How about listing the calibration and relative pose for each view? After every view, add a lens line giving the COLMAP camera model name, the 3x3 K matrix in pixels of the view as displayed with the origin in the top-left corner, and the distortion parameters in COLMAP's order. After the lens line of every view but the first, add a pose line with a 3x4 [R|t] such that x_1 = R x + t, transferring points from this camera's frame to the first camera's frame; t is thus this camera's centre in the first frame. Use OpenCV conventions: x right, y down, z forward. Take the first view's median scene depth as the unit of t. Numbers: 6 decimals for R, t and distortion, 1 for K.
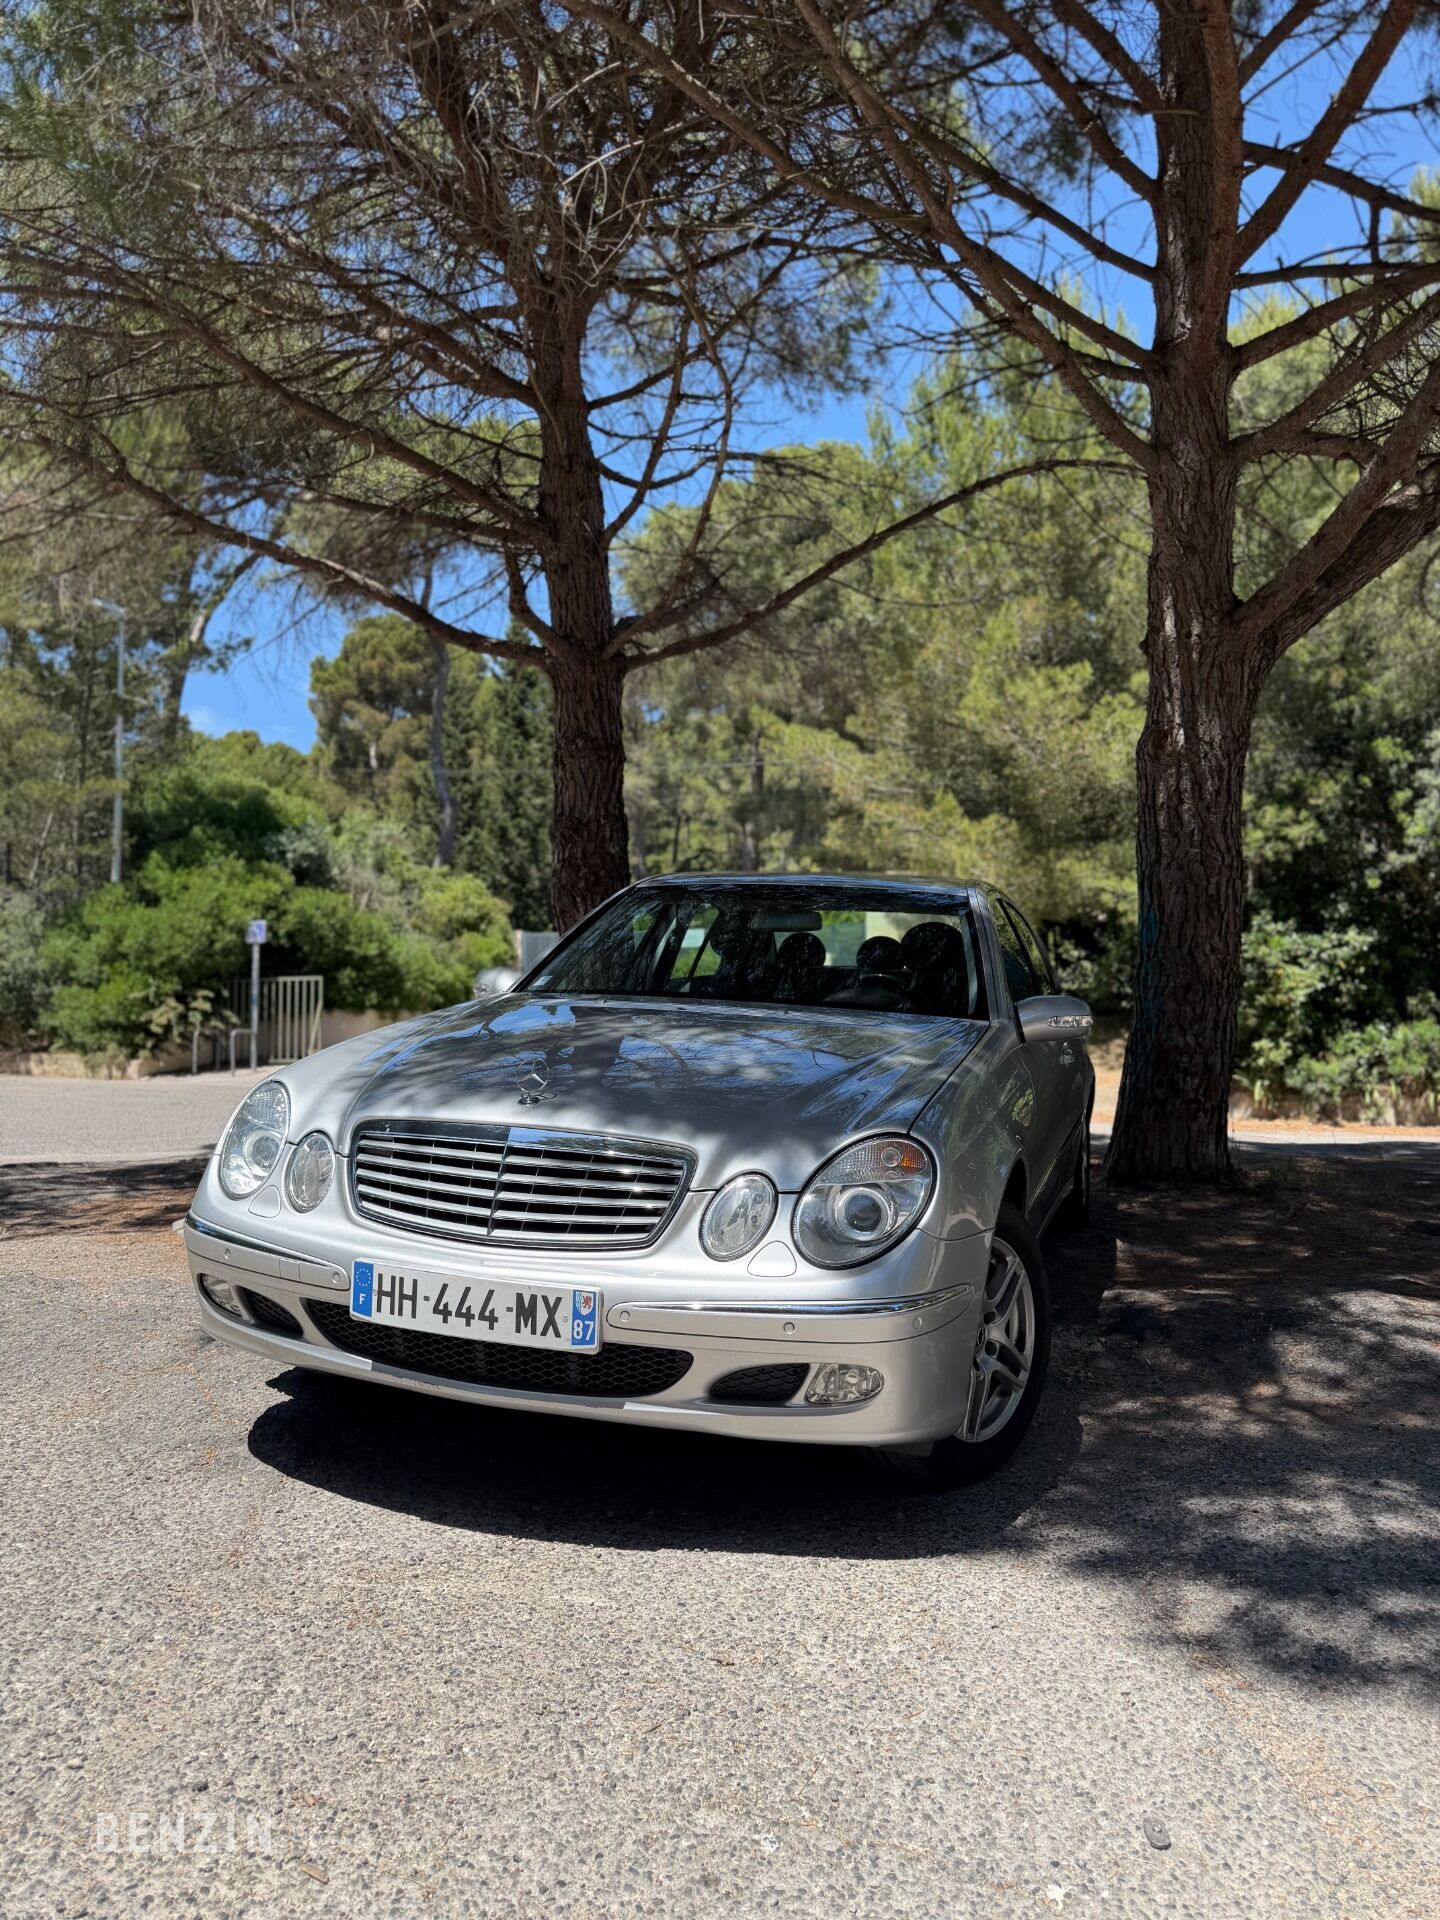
lens RADIAL K [[1395.4, 0, 720.0], [0, 1395.4, 960.0], [0, 0, 1]] dist [0.025044, -0.000389]
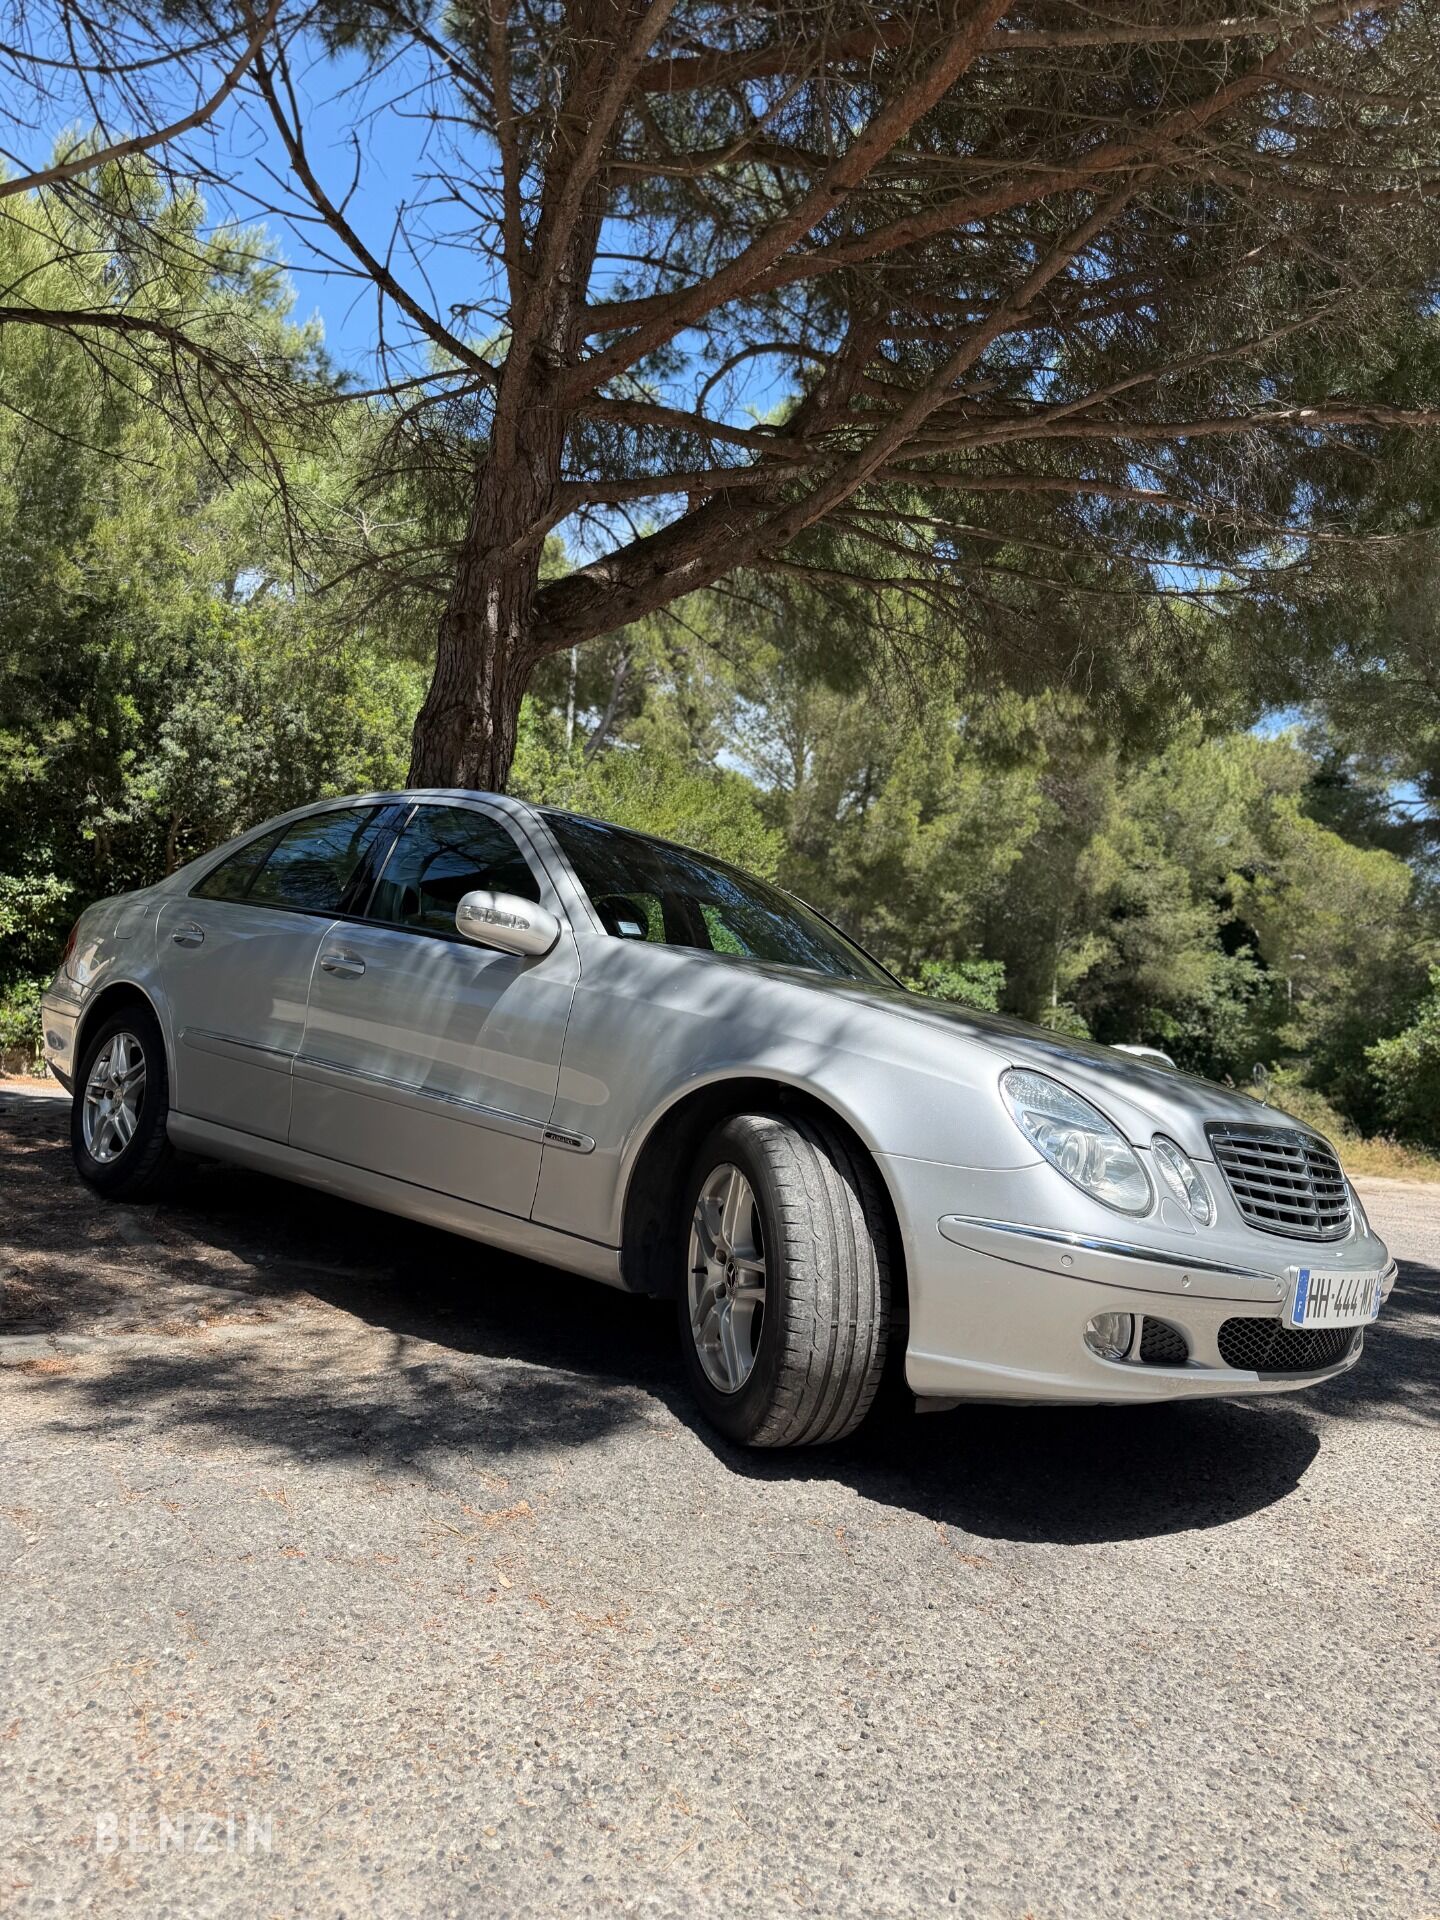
lens RADIAL K [[1375.6, 0, 720.0], [0, 1375.6, 960.0], [0, 0, 1]] dist [0.155702, -0.285973]
pose [[0.369948, 0.095810, 0.924099, -1.303901], [-0.134043, 0.989766, -0.048957, 0.100253], [-0.919332, -0.105757, 0.379005, 0.995985]]
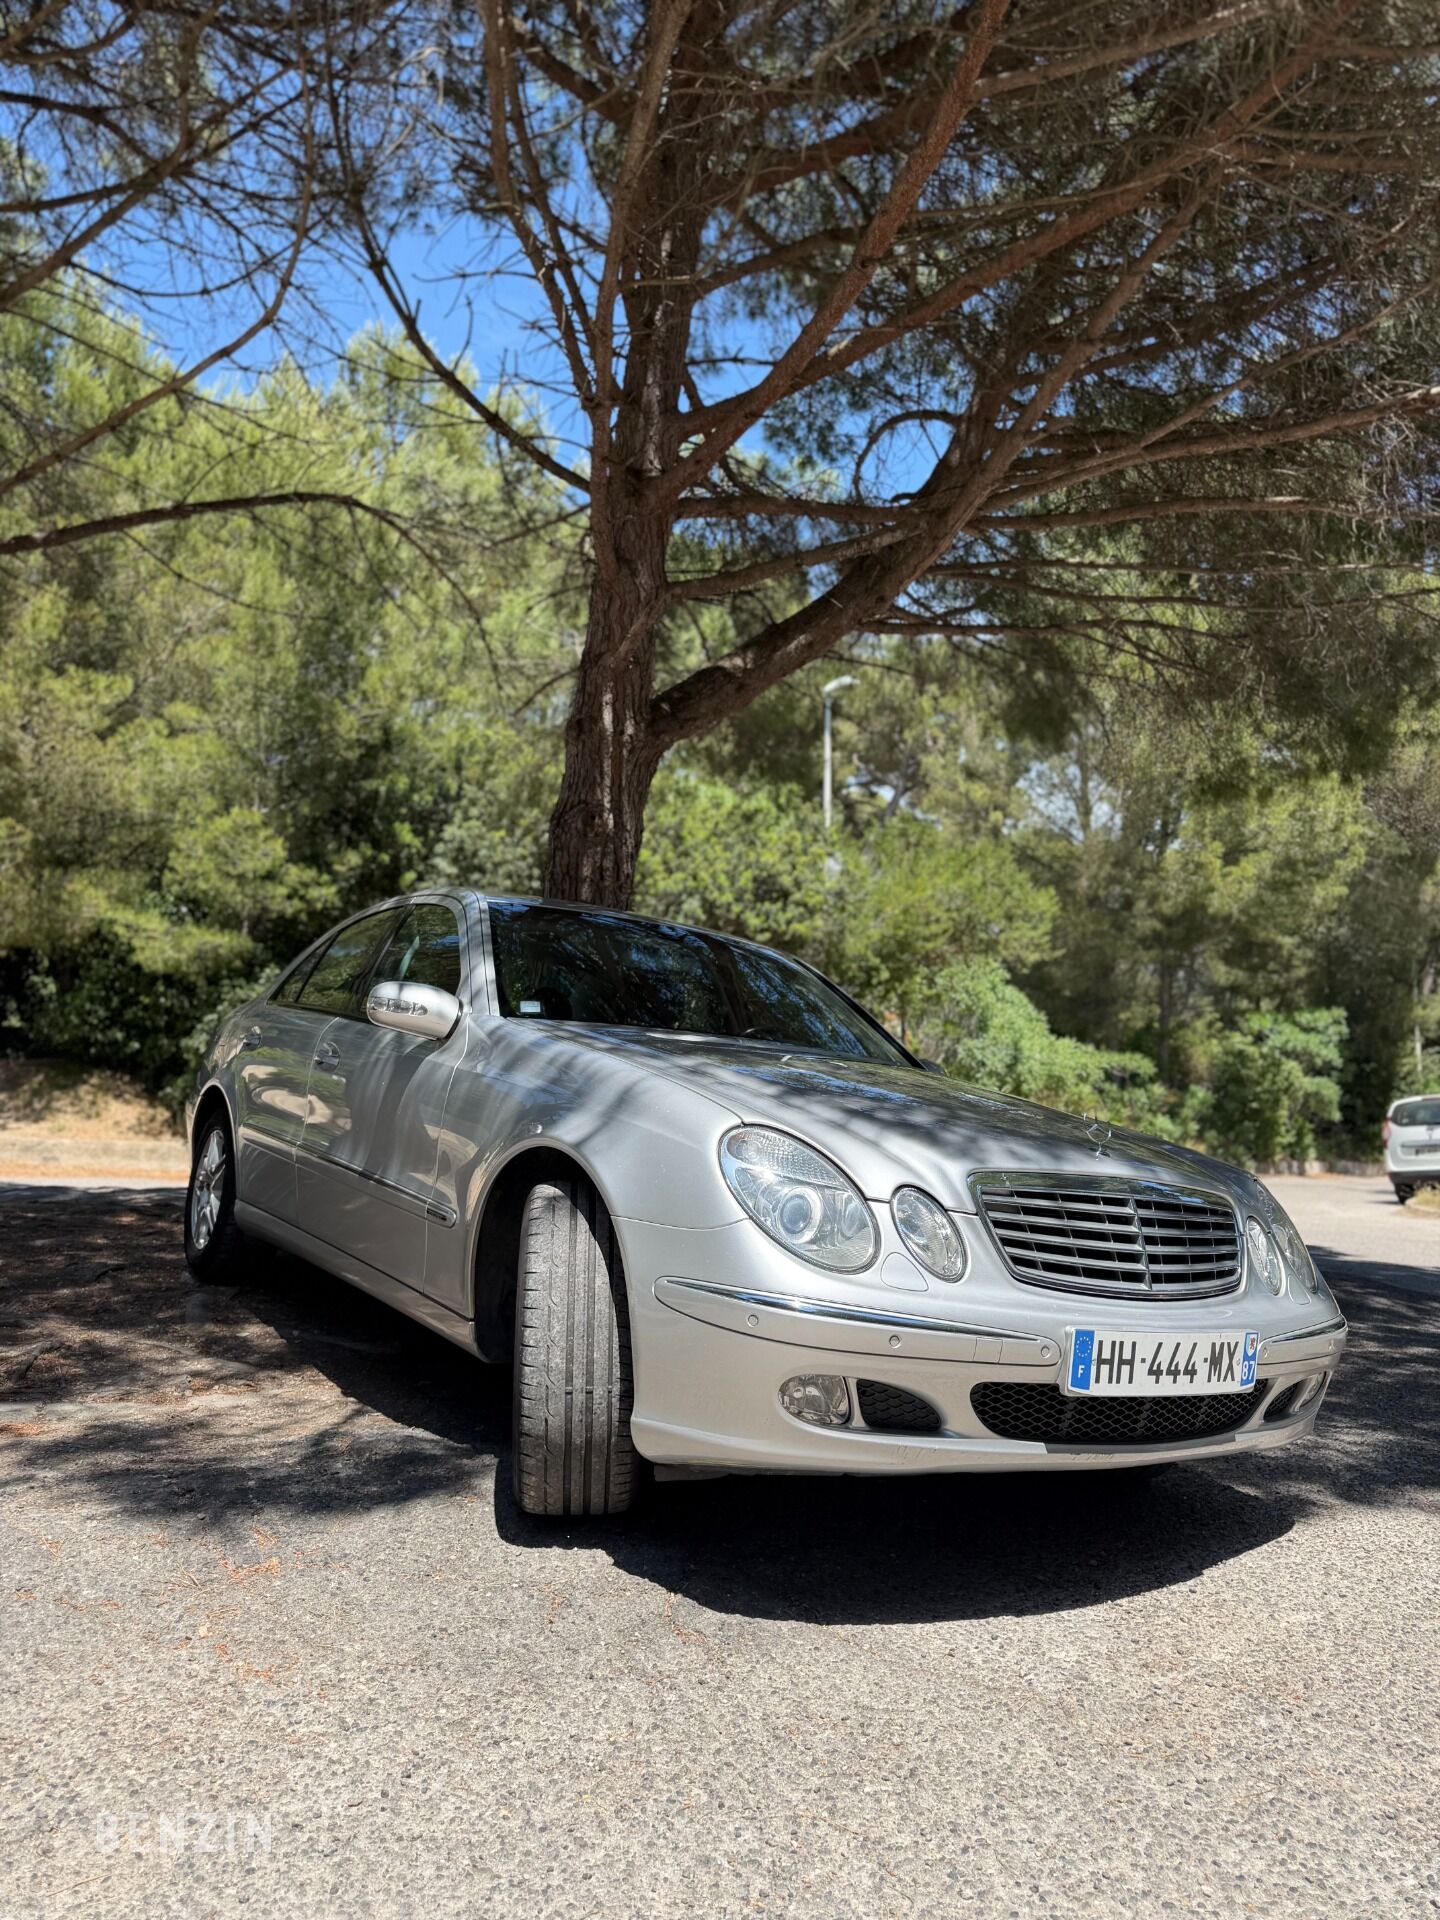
lens RADIAL K [[1375.6, 0, 720.0], [0, 1375.6, 960.0], [0, 0, 1]] dist [0.155702, -0.285973]
pose [[0.599953, 0.108529, 0.792640, -1.114699], [-0.080246, 0.993923, -0.075351, 0.061349], [-0.796001, -0.018399, 0.605016, 0.621340]]
